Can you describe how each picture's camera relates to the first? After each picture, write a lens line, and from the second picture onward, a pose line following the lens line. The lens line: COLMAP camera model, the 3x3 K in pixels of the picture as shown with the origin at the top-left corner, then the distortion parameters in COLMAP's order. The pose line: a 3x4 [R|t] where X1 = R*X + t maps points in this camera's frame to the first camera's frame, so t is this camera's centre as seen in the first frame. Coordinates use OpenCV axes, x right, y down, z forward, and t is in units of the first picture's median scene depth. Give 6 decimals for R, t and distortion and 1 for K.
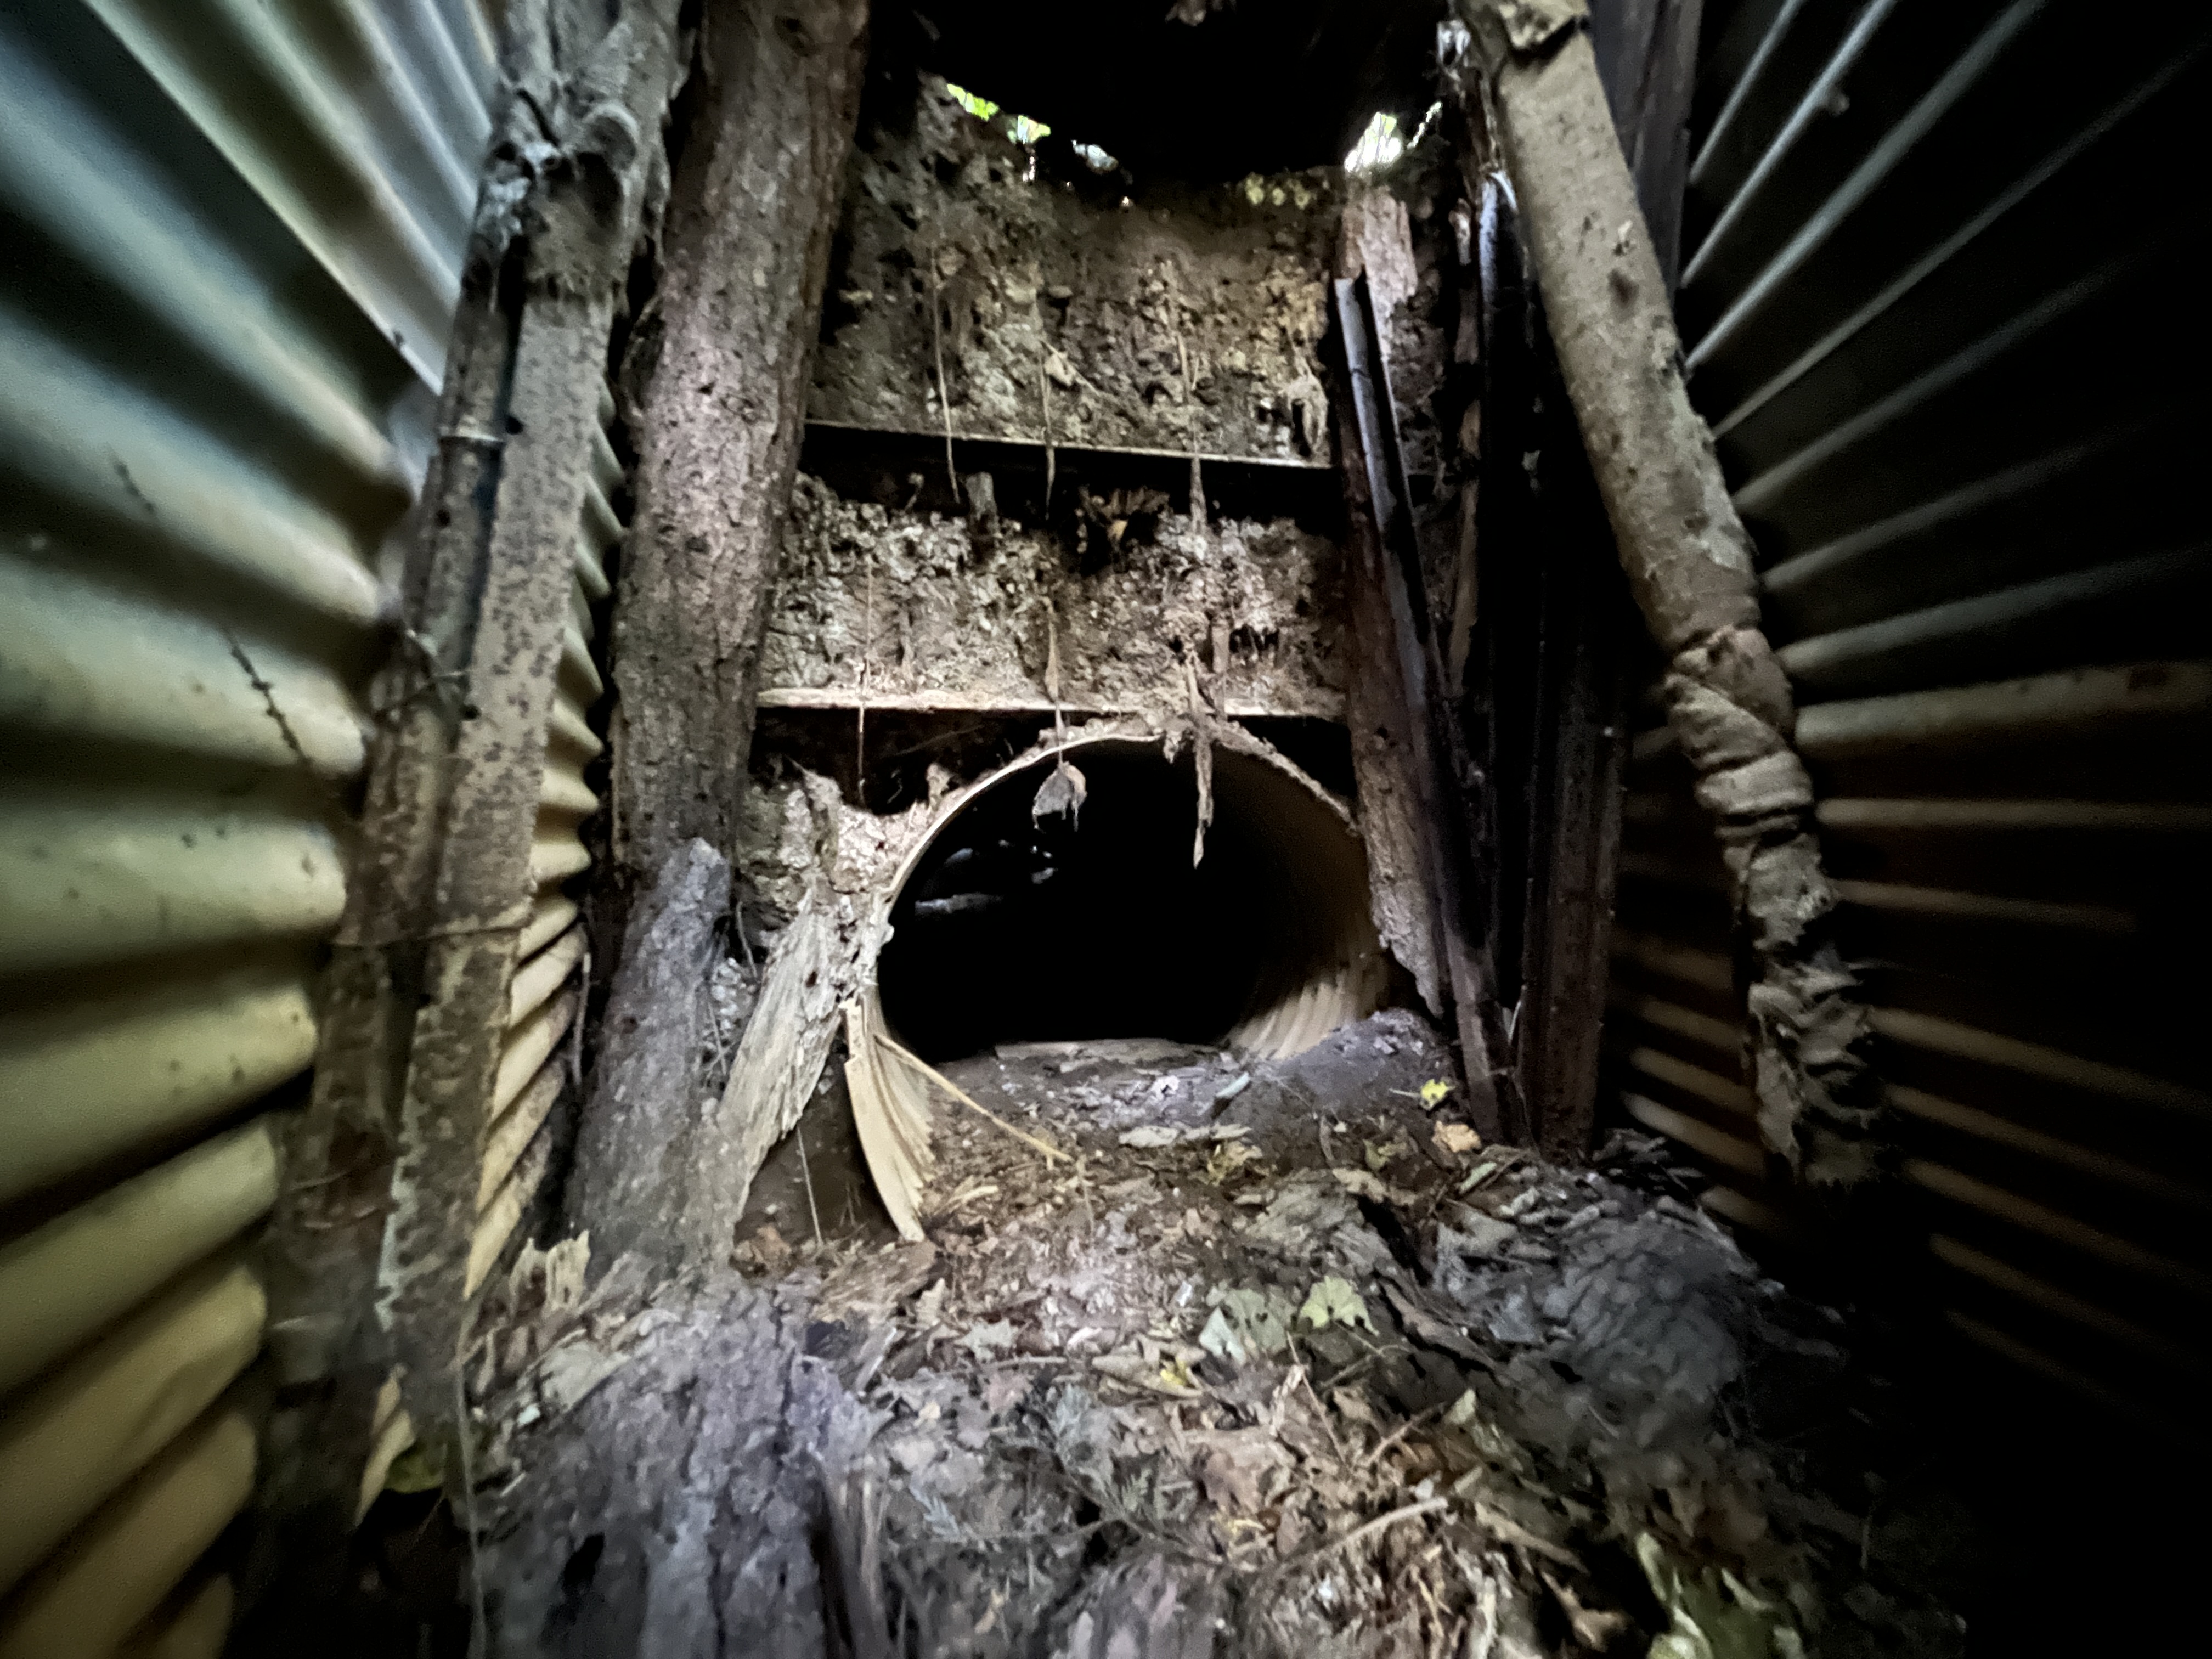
lens RADIAL K [[882.0, 0, 1112.8], [0, 882.0, 818.0], [0, 0, 1]] dist [-0.001468, -0.000022]
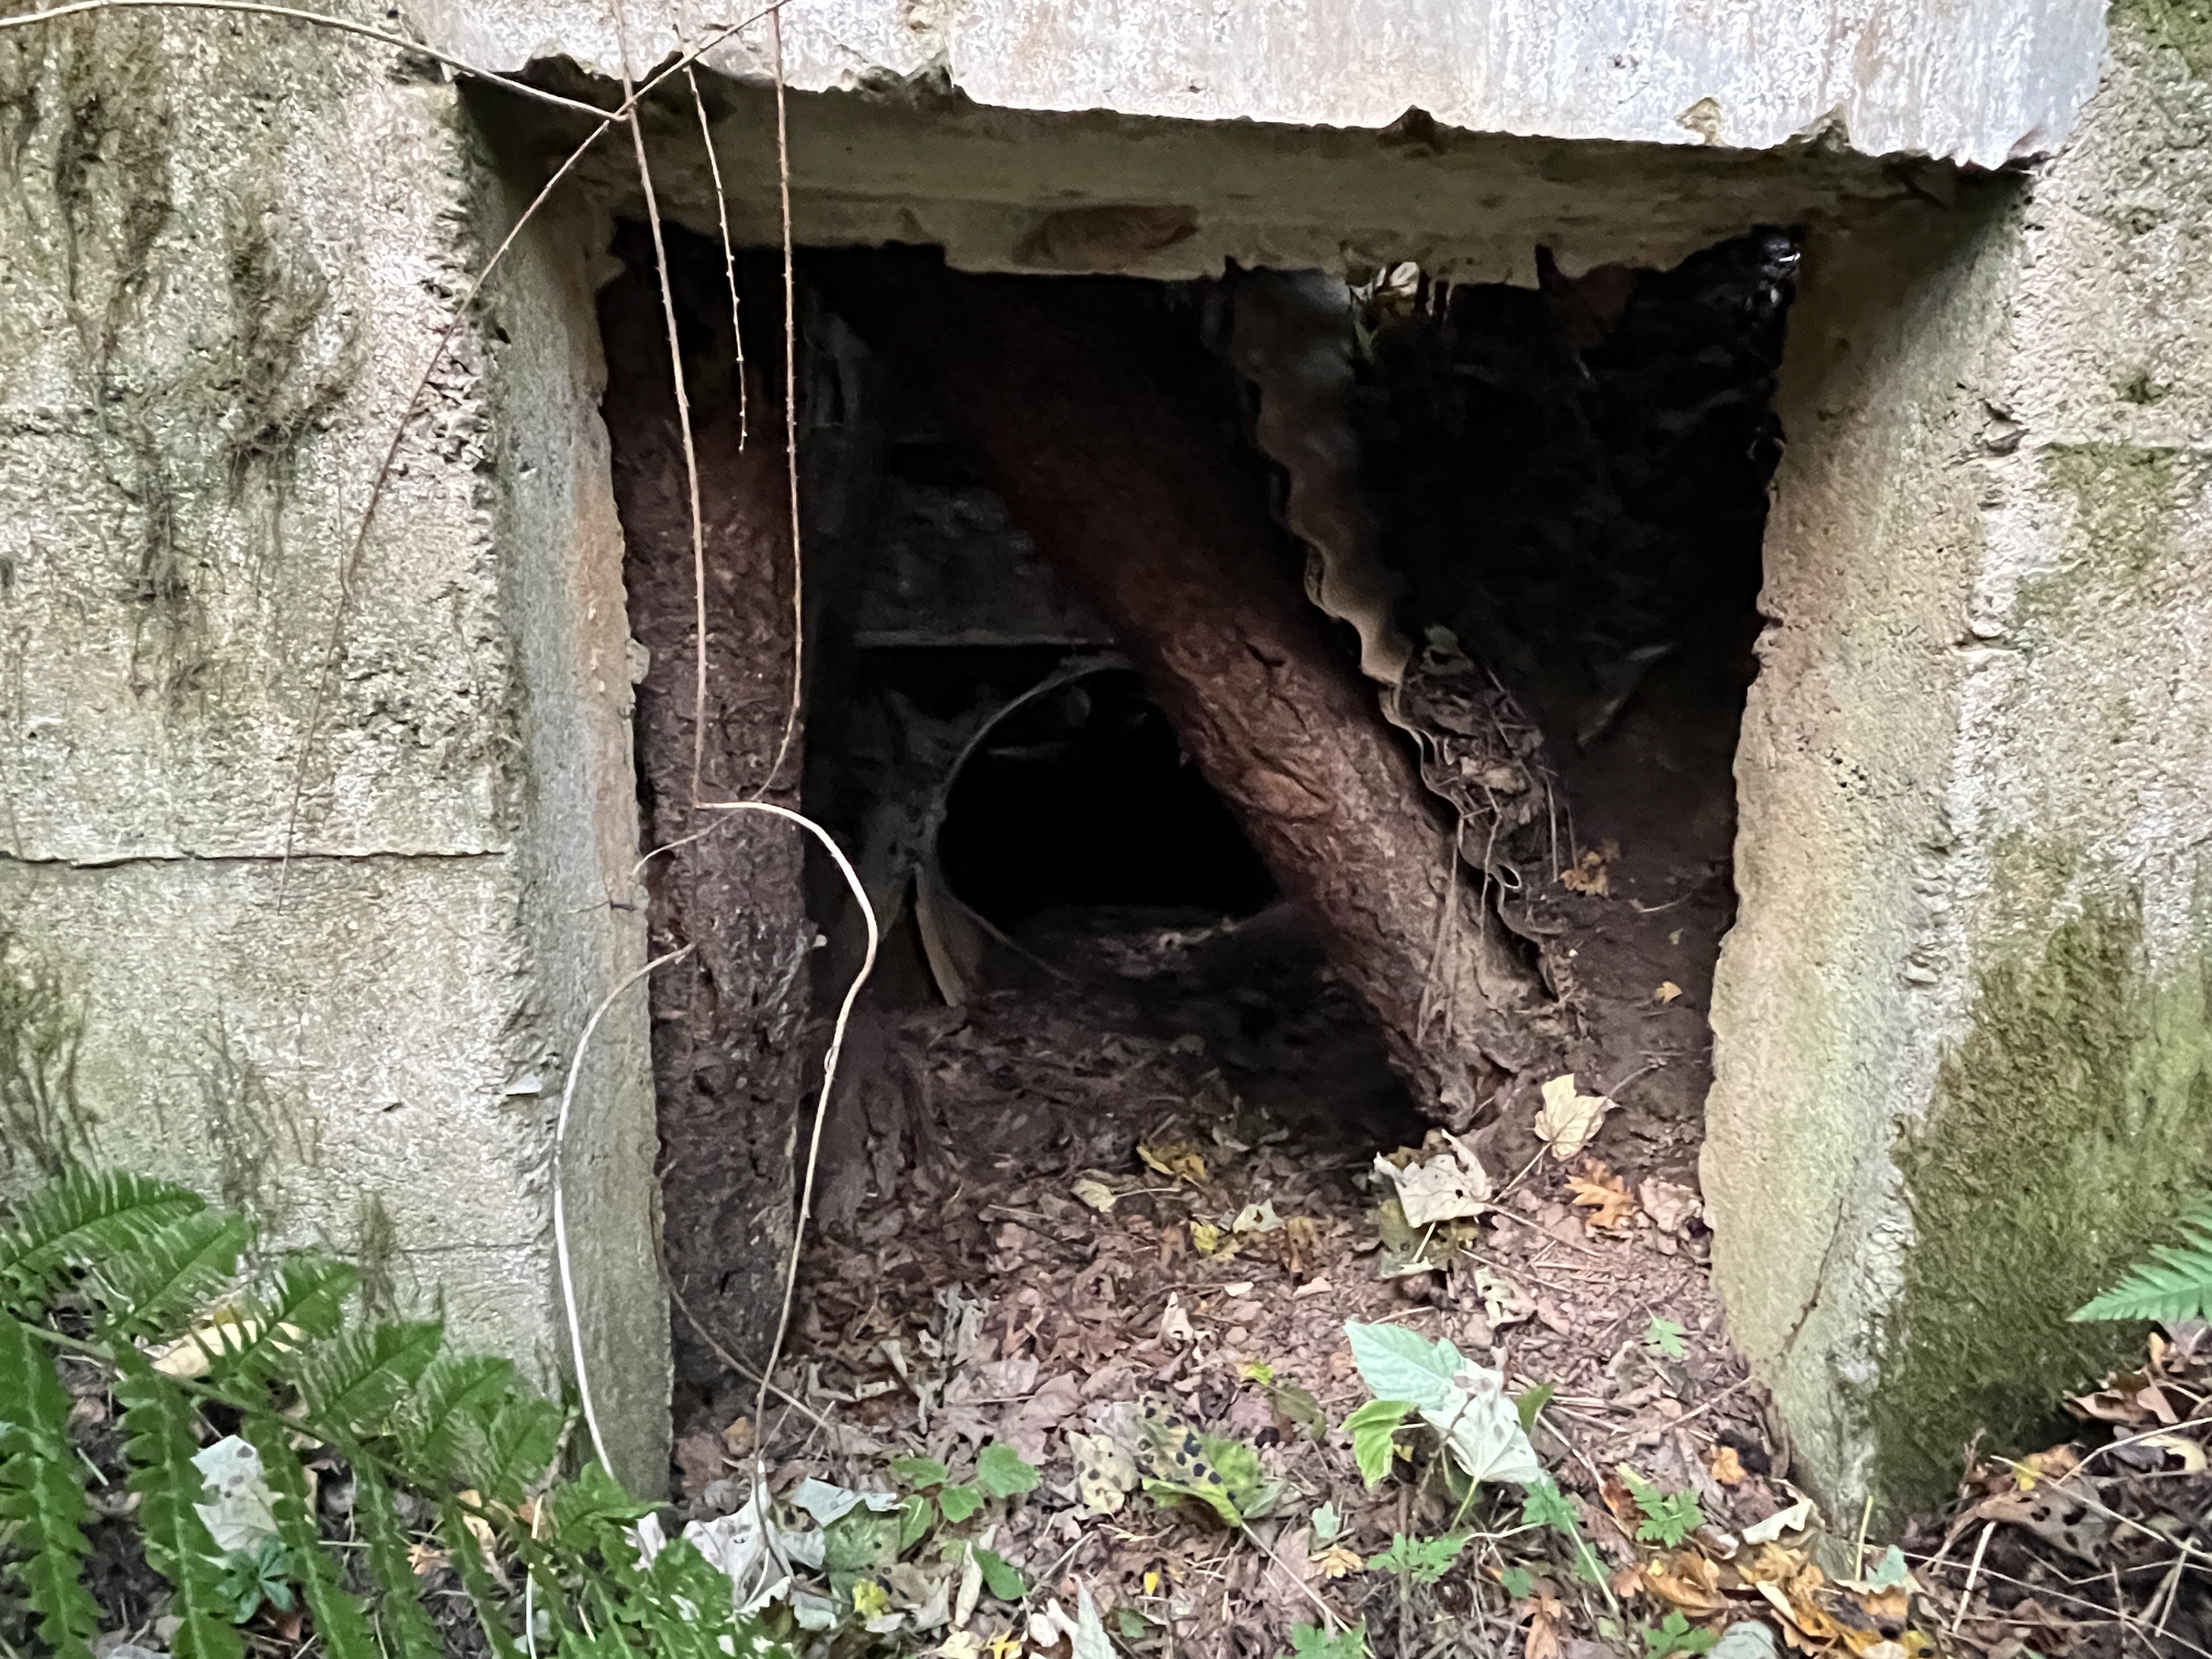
lens RADIAL K [[1328.6, 0, 1104.4], [0, 1328.6, 838.9], [0, 0, 1]] dist [-0.004413, -0.003913]
pose [[0.989904, 0.044221, -0.134664, 0.257393], [-0.017104, 0.980410, 0.196222, -0.229536], [0.140703, -0.191937, 0.971269, -0.925561]]
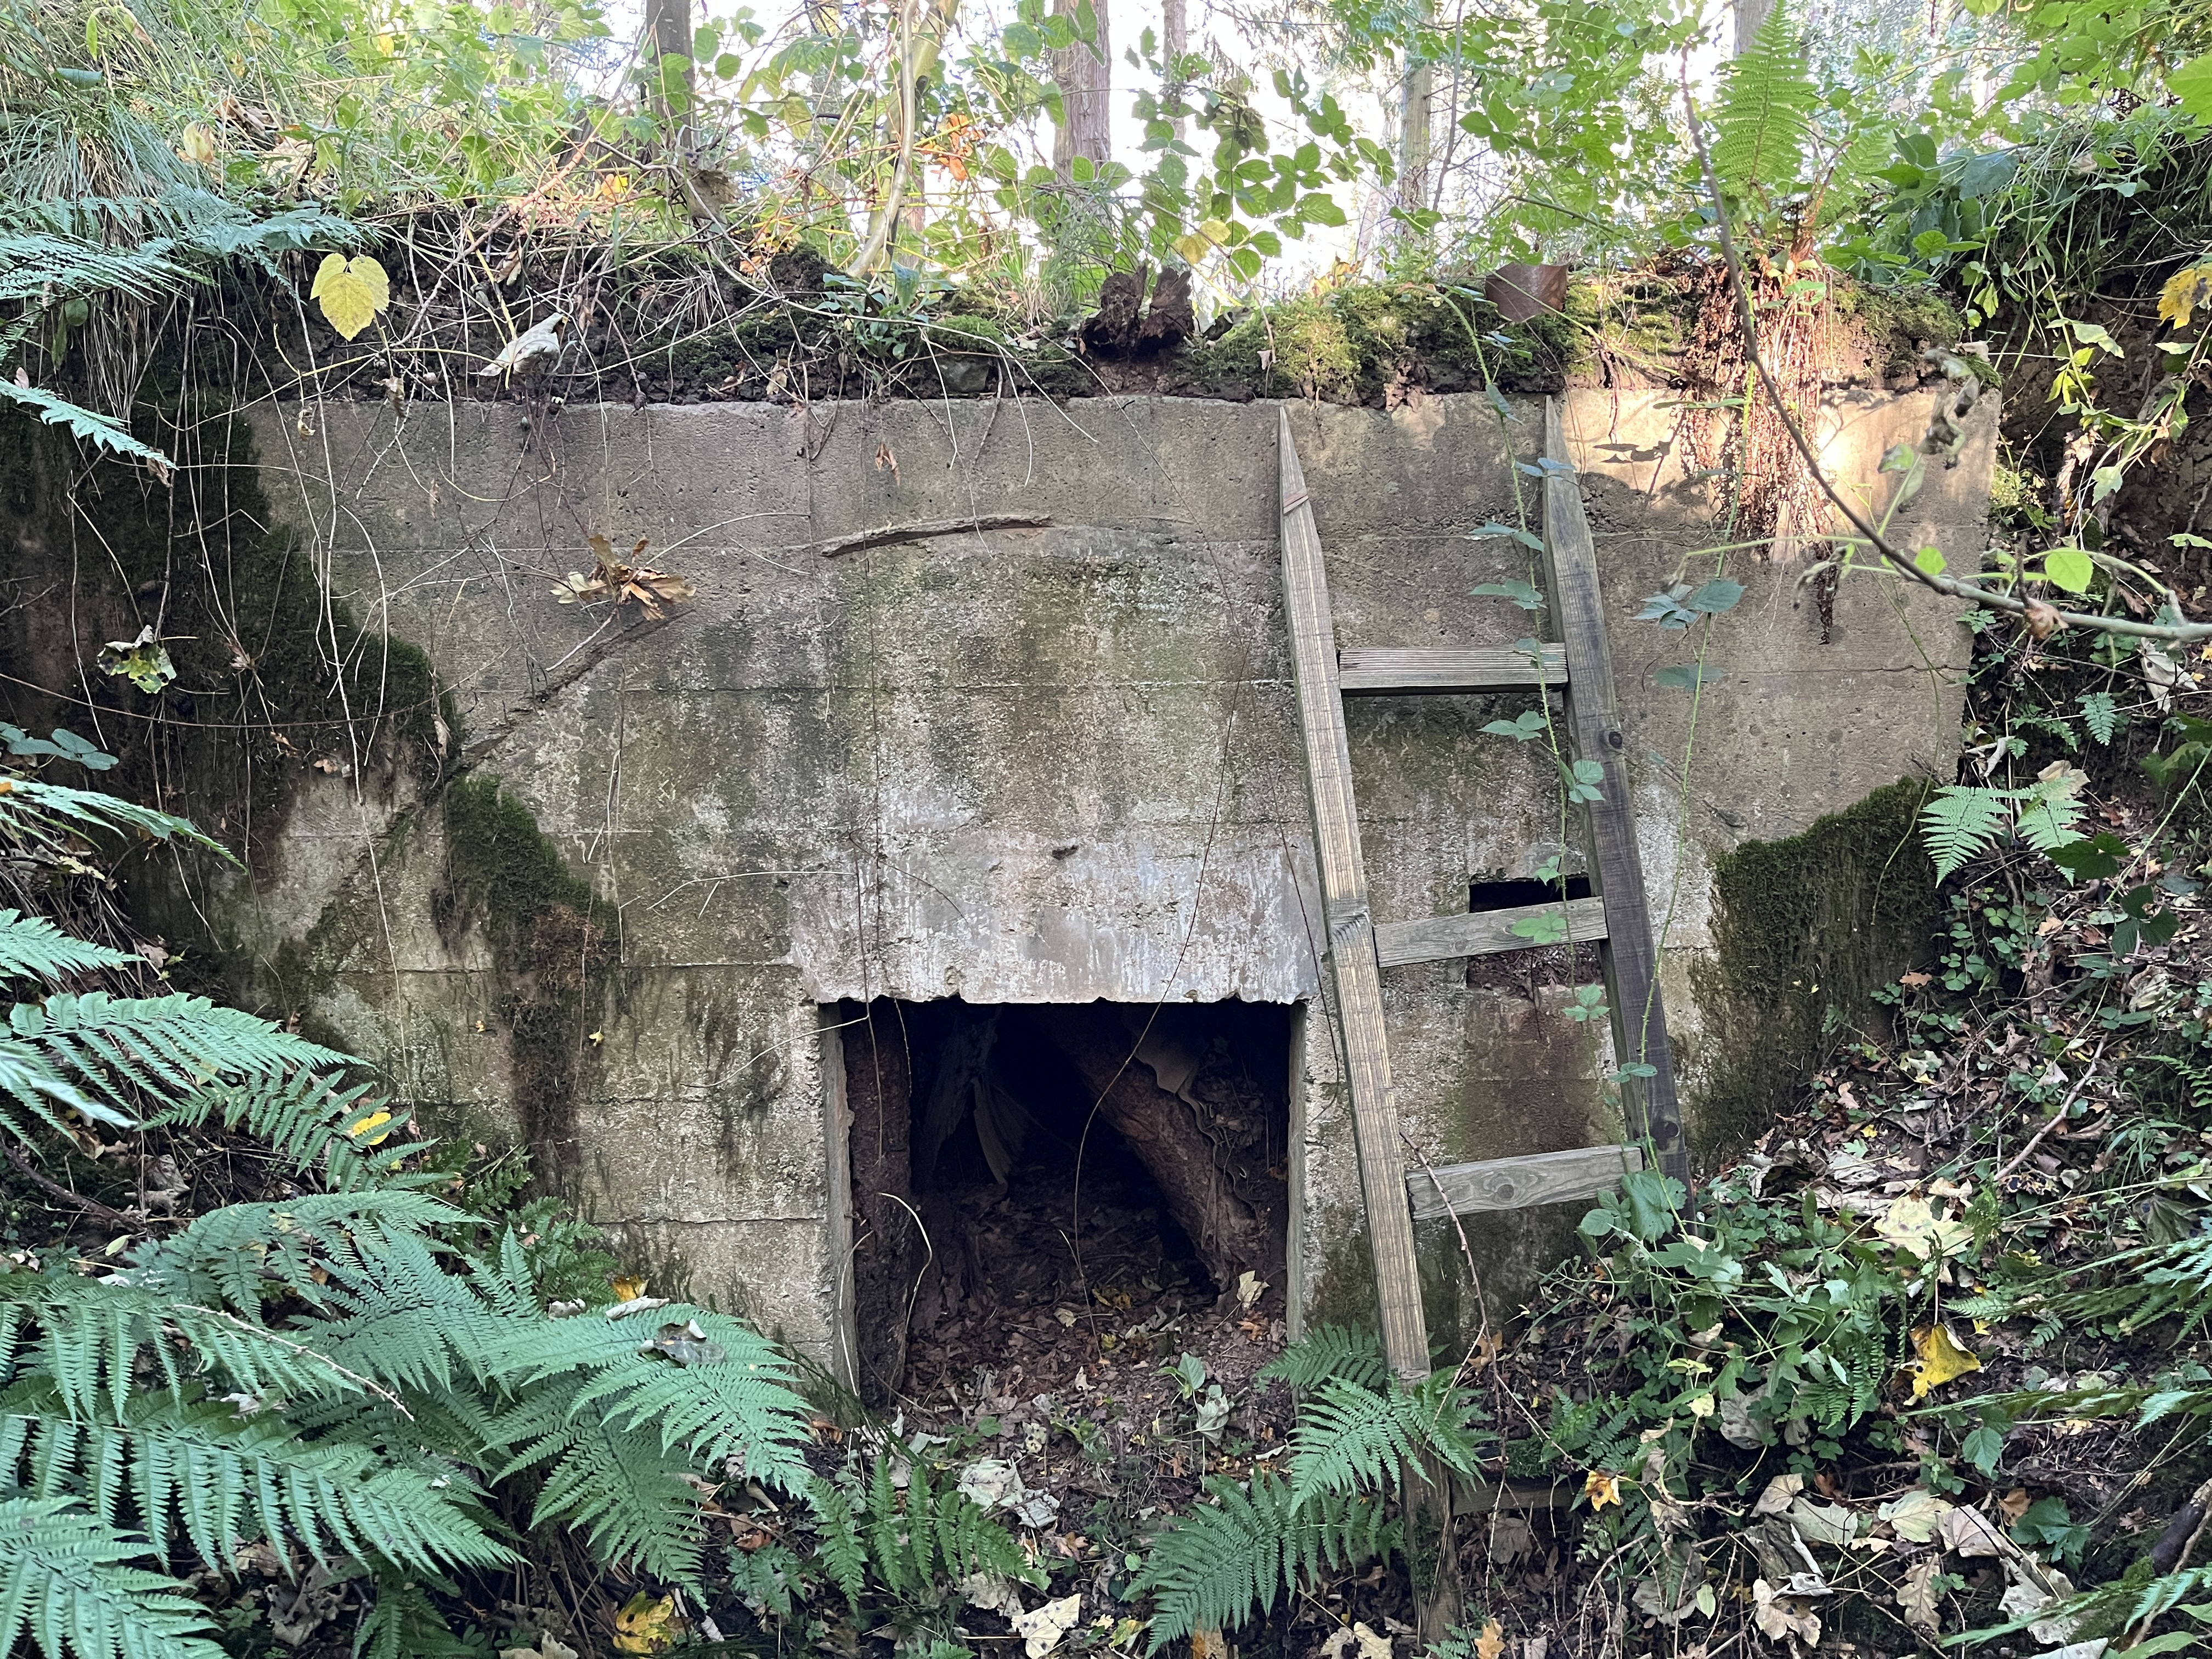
lens RADIAL K [[1658.1, 0, 1110.8], [0, 1658.1, 826.6], [0, 0, 1]] dist [0.013873, -0.003011]
pose [[0.977064, 0.033495, -0.210294, 0.707429], [0.007291, 0.981710, 0.190240, -0.963395], [0.212820, -0.187410, 0.958950, -2.227379]]
